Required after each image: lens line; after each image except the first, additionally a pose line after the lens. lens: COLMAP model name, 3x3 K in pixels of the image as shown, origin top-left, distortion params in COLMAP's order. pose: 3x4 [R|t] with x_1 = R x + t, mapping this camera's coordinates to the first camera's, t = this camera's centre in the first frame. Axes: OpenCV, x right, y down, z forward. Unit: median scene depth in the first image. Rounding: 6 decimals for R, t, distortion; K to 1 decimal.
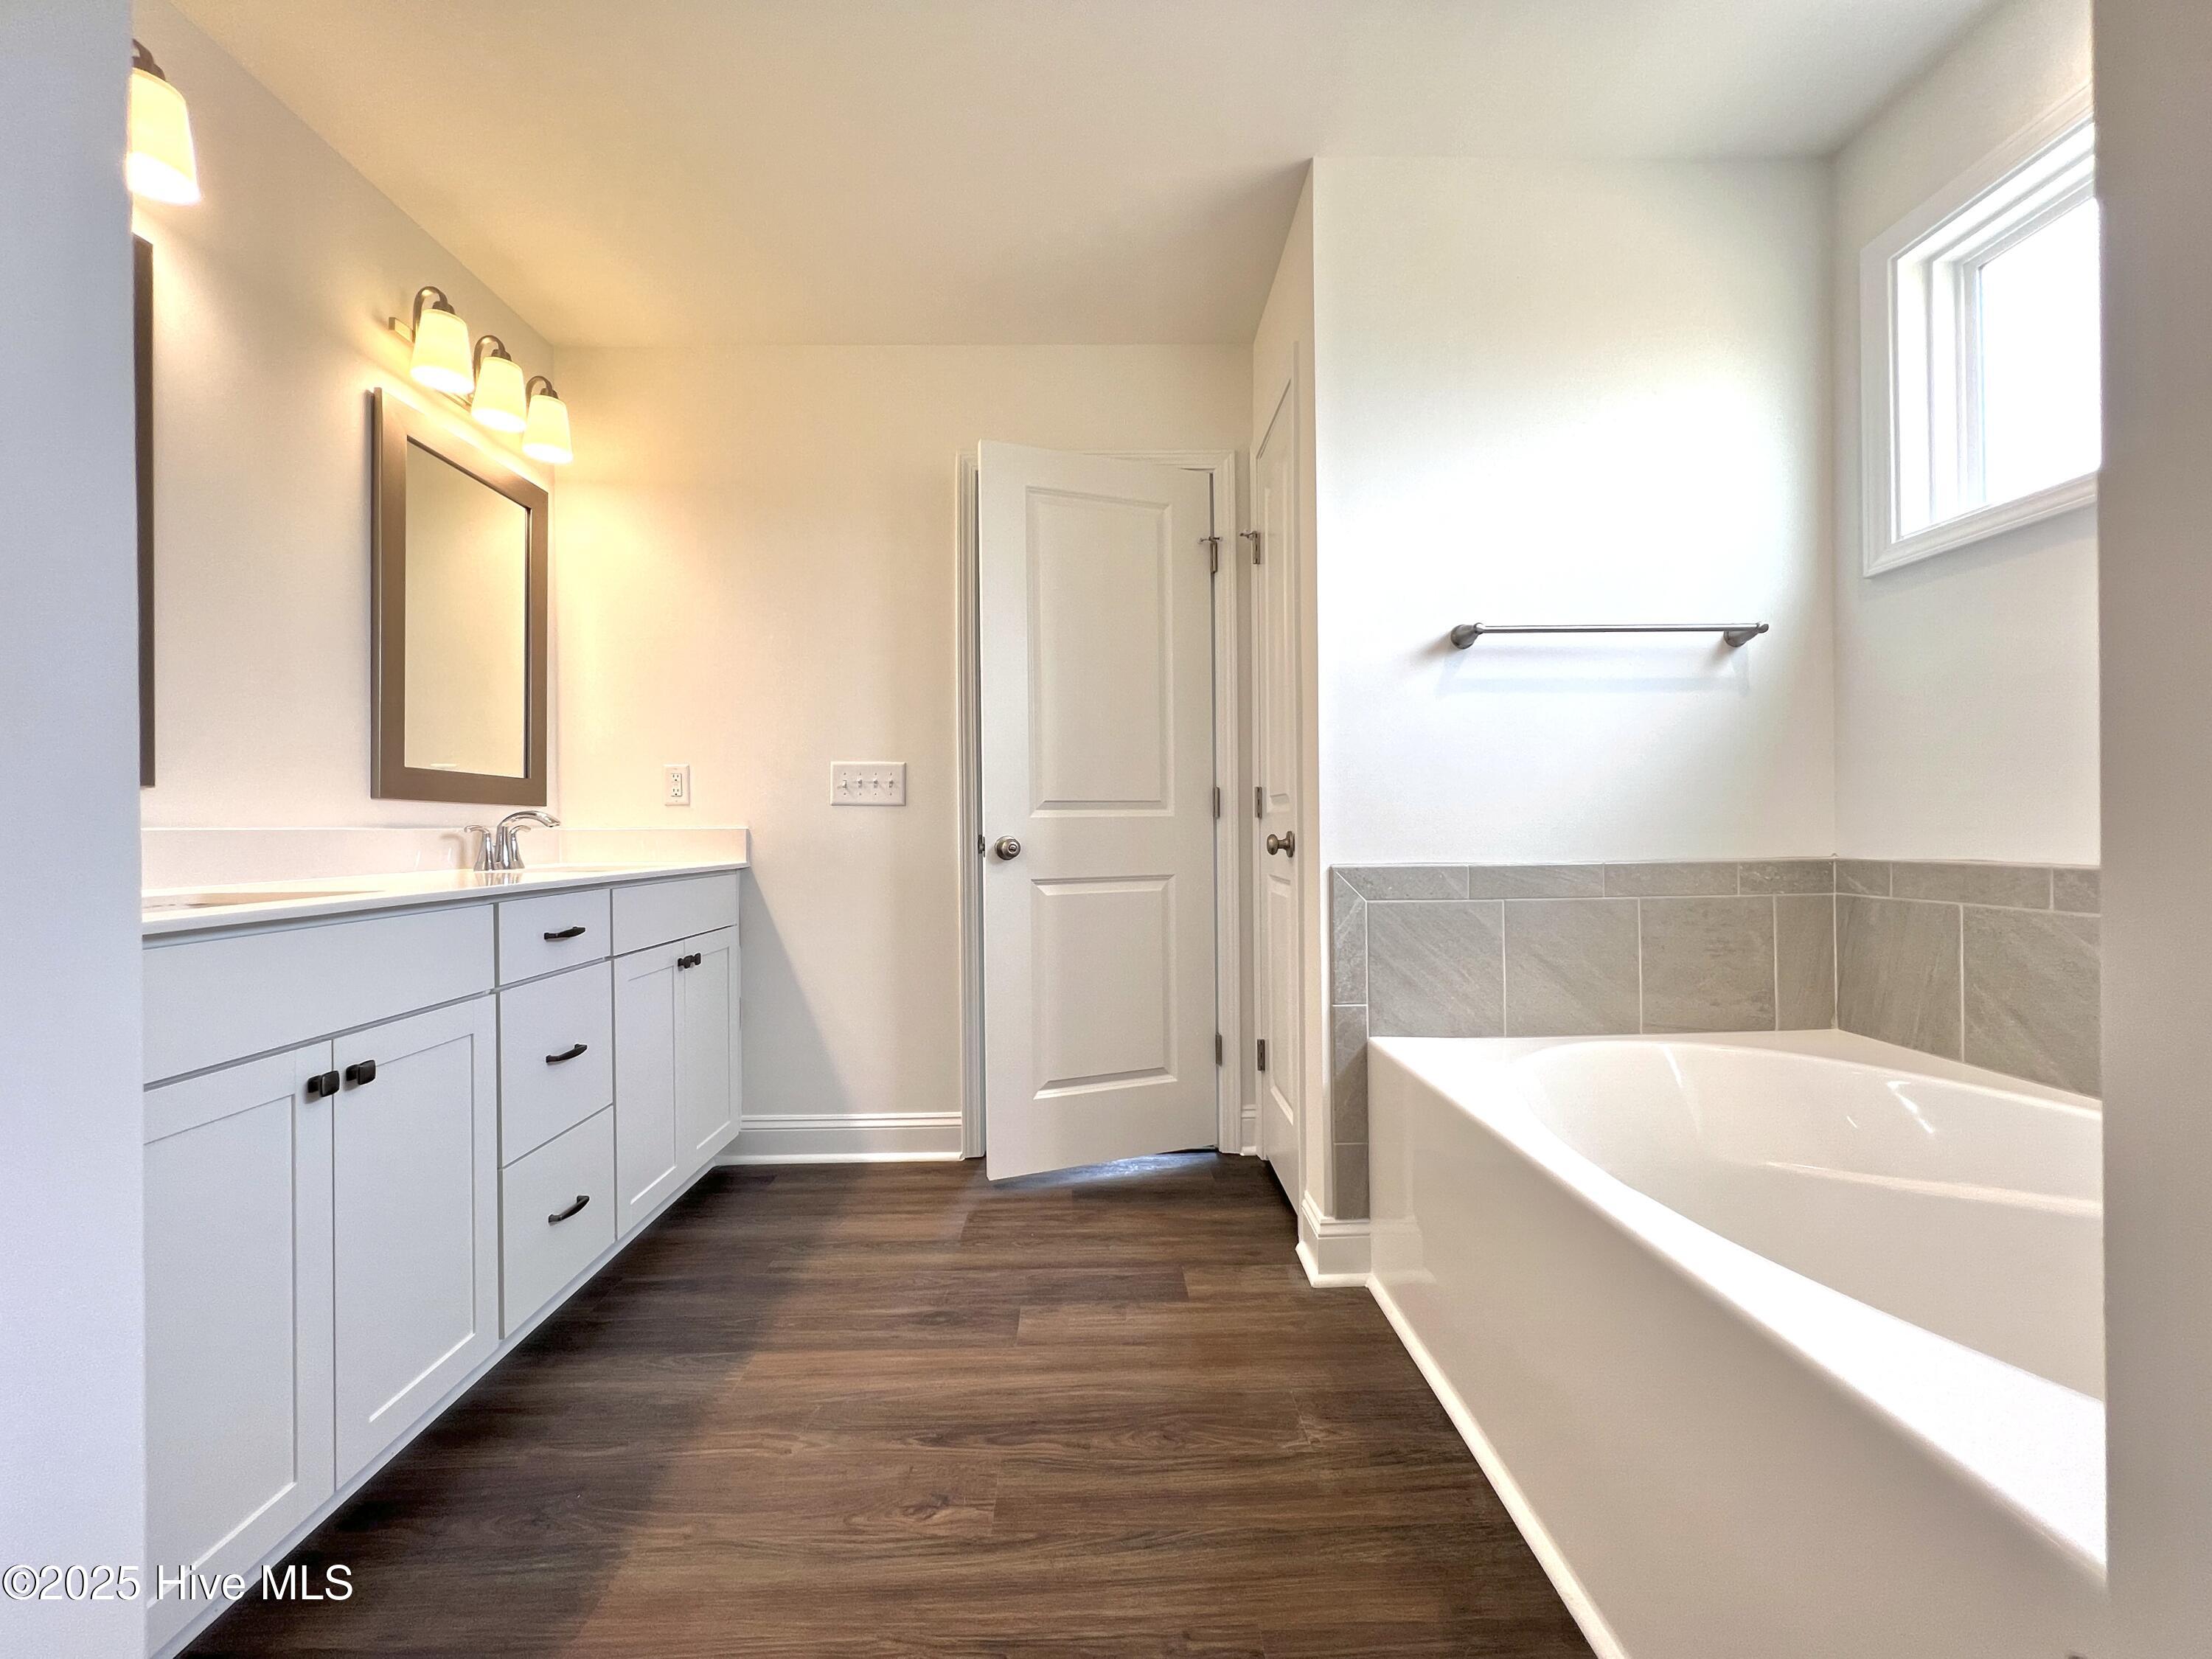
lens RADIAL K [[885.5, 0, 1107.3], [0, 885.5, 829.9], [0, 0, 1]] dist [-0.001576, 0.000412]
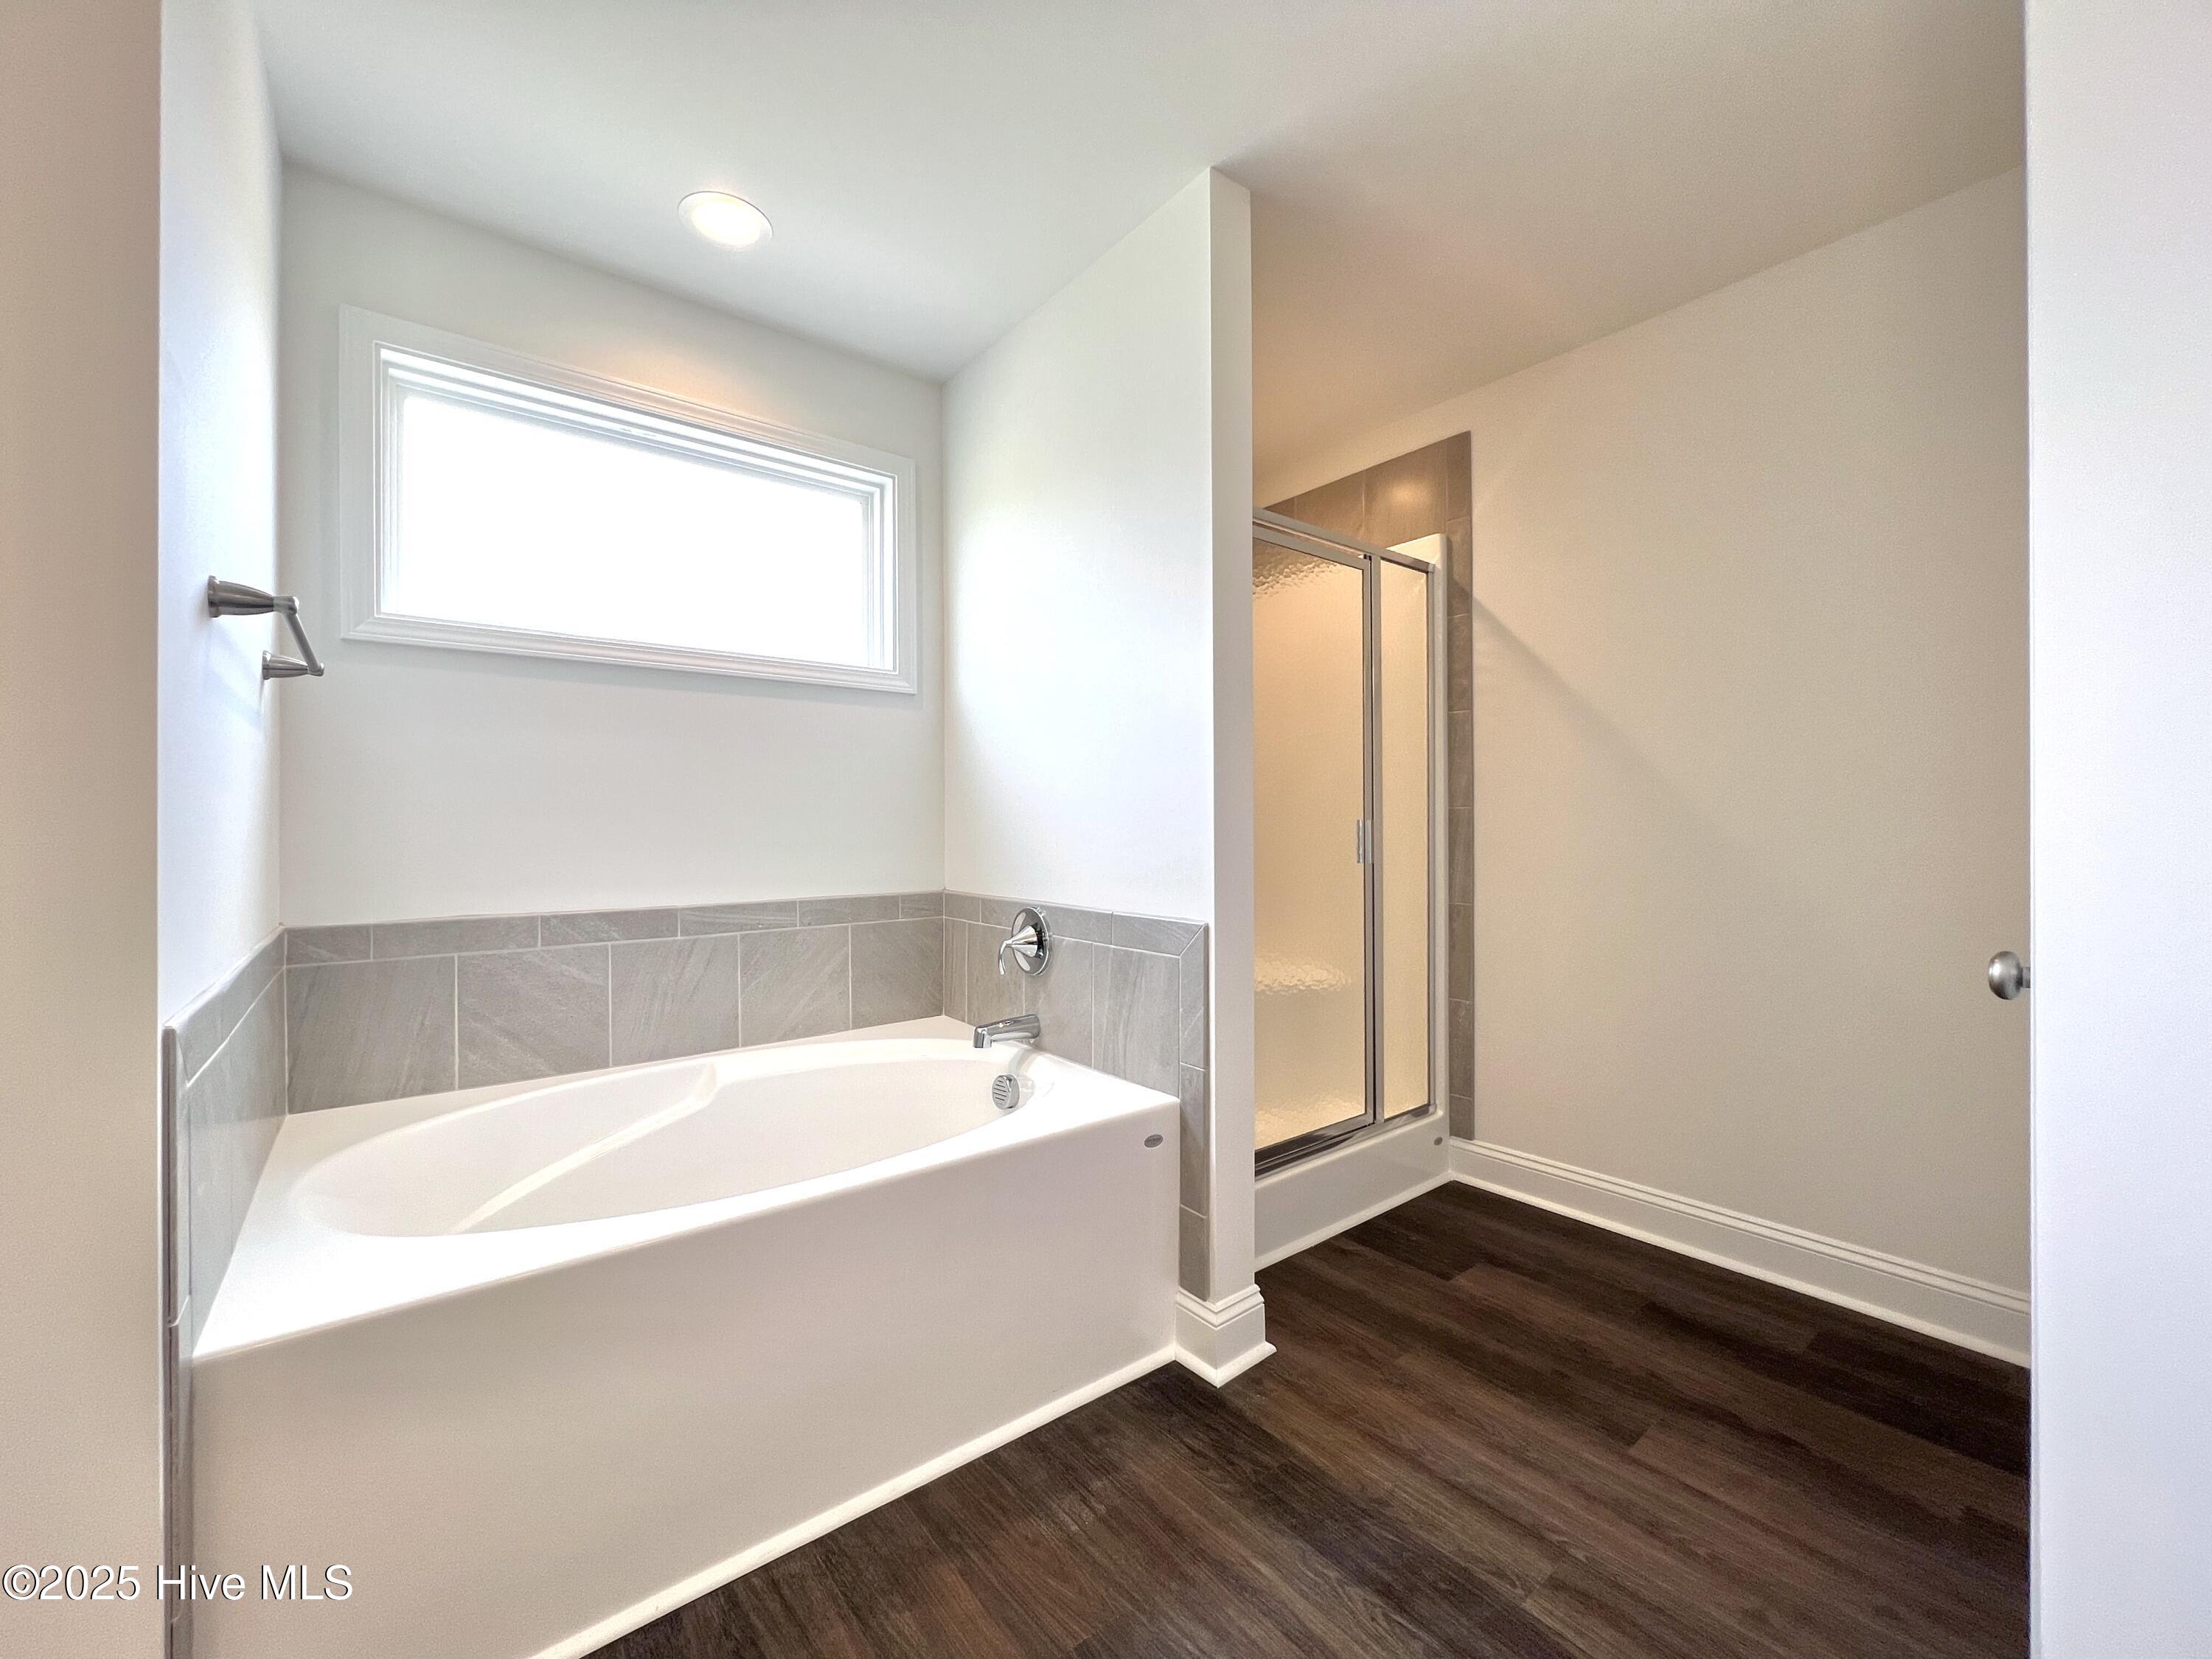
lens RADIAL K [[885.5, 0, 1091.6], [0, 885.5, 813.9], [0, 0, 1]] dist [-0.001576, 0.000412]
pose [[-0.601456, 0.026588, 0.798463, -0.526896], [0.009117, 0.999609, -0.026419, -0.069368], [-0.798854, -0.008610, -0.601464, 1.134886]]
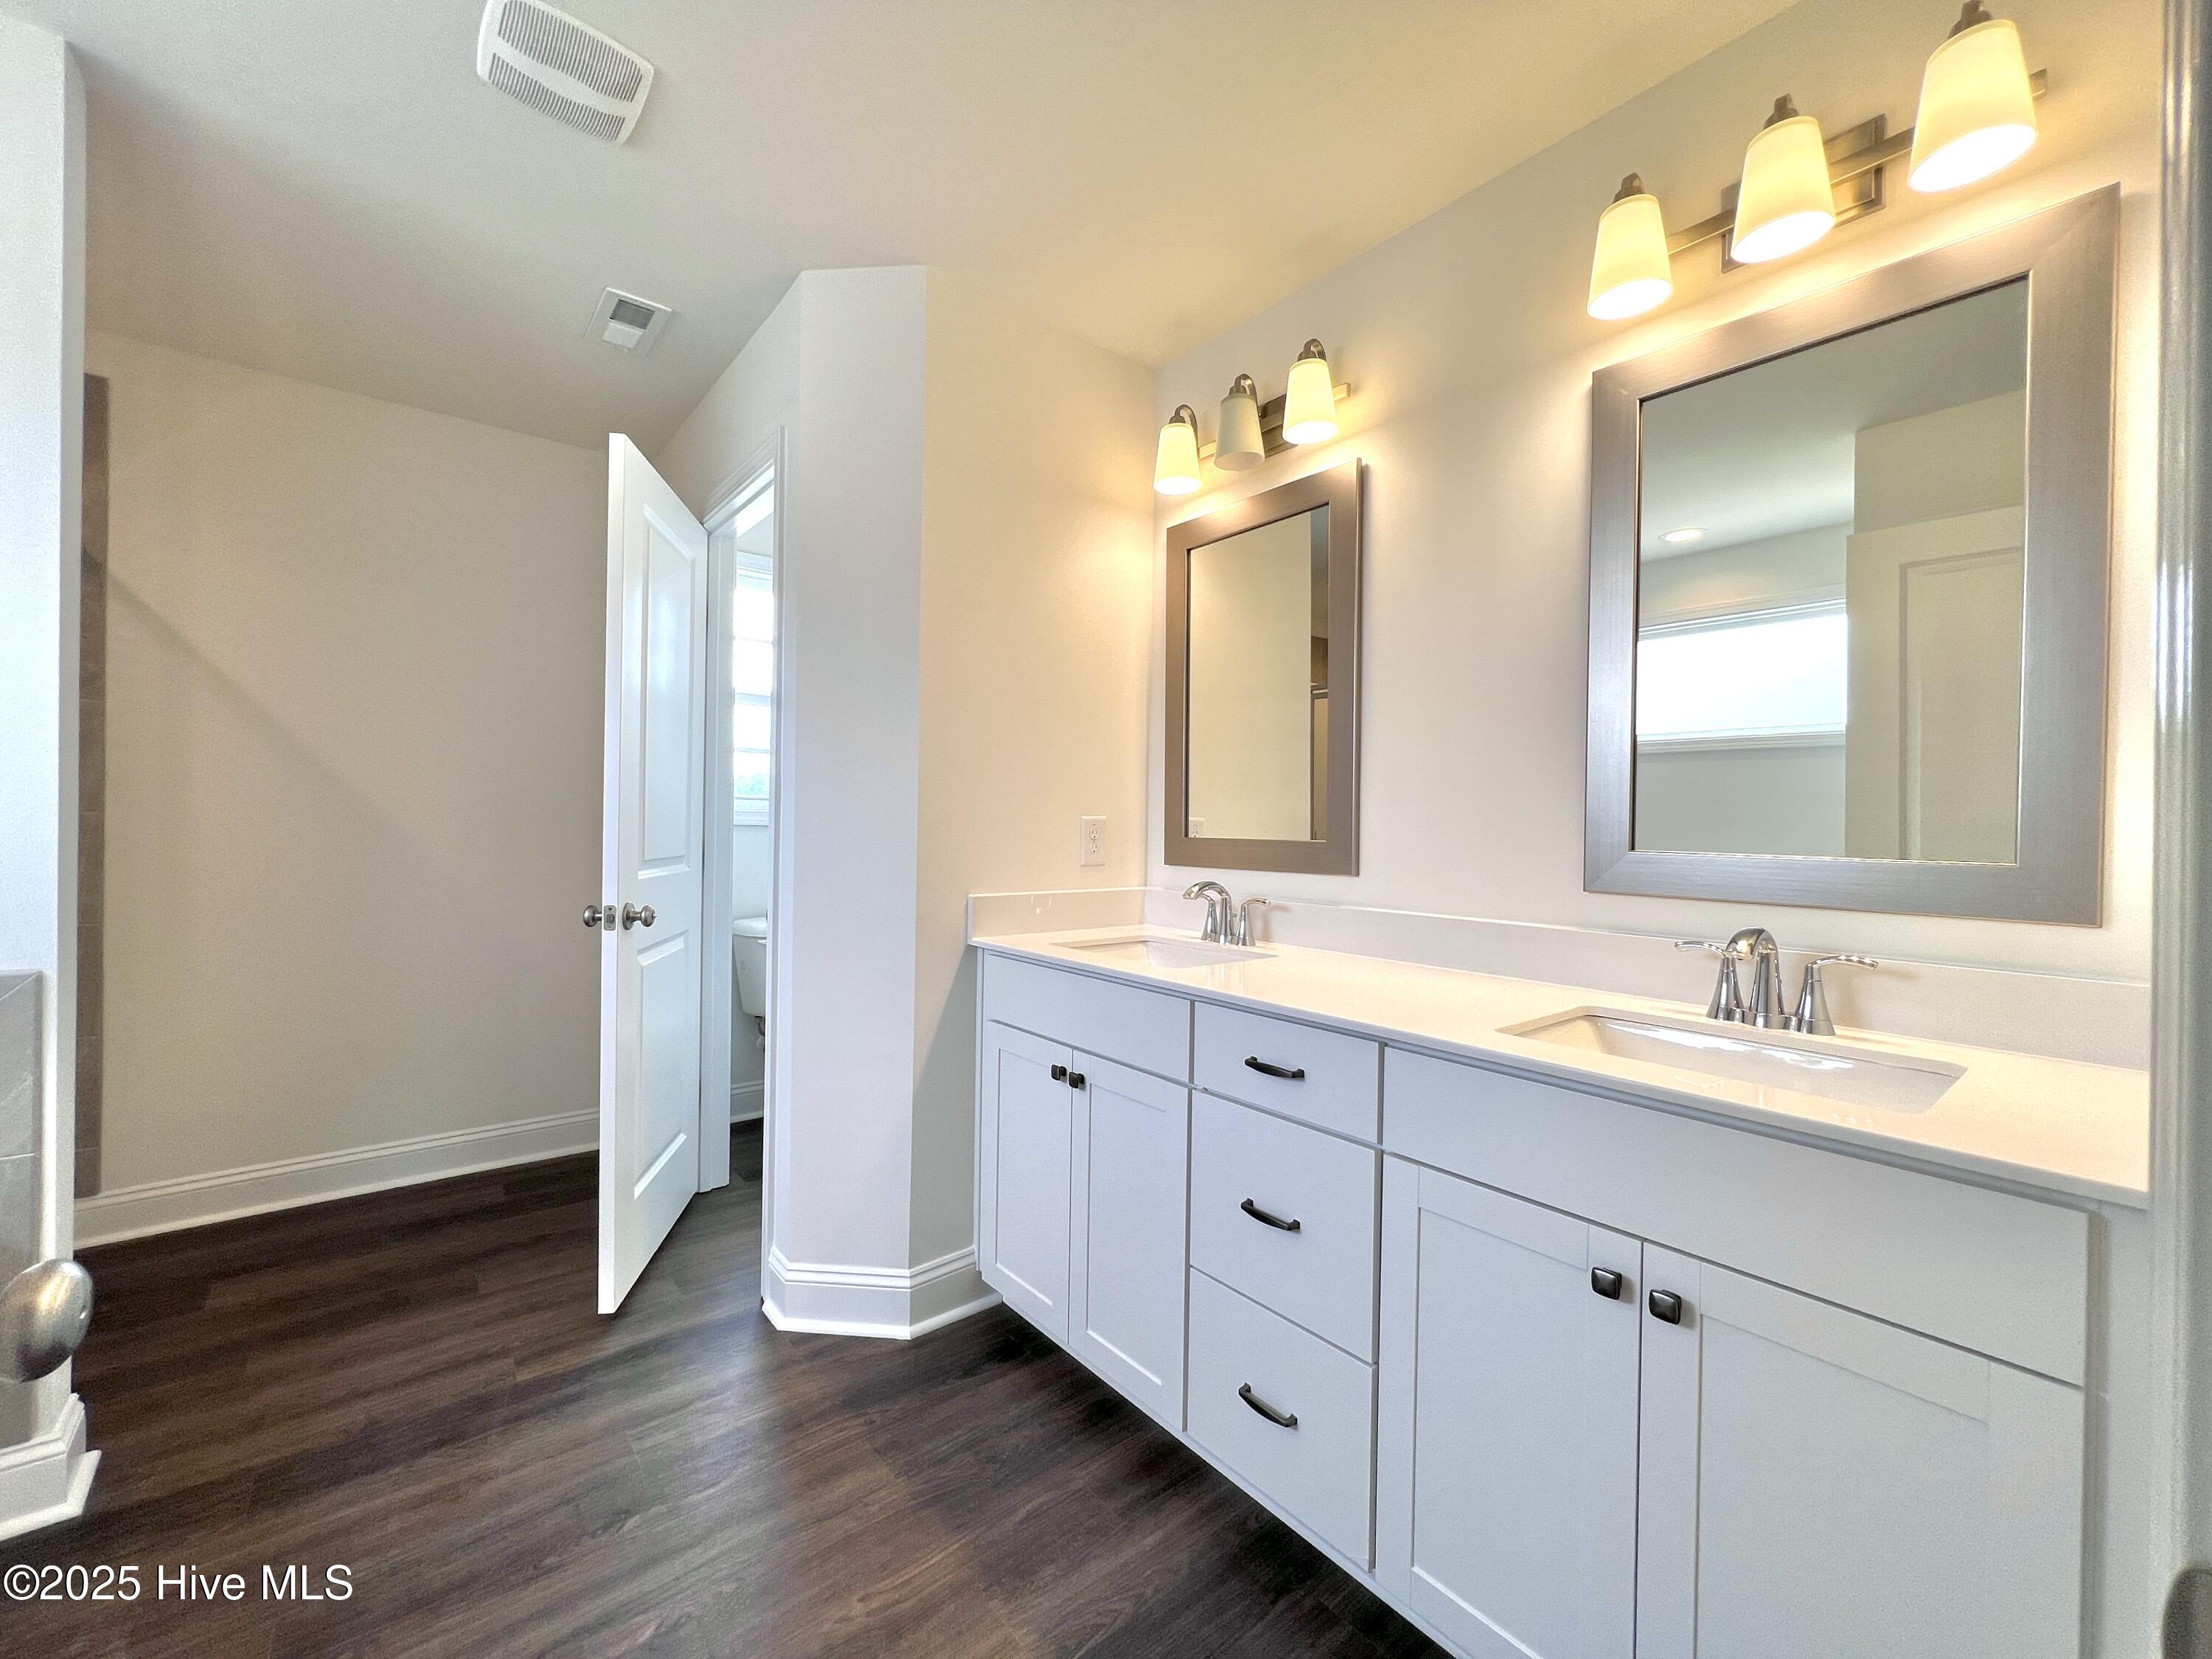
lens RADIAL K [[884.5, 0, 1096.8], [0, 884.5, 831.6], [0, 0, 1]] dist [-0.000181, 0.000098]
pose [[-0.794092, 0.003352, -0.607788, 0.011526], [-0.007282, 0.999861, 0.015029, -0.126204], [0.607754, 0.016360, -0.793957, 1.741124]]
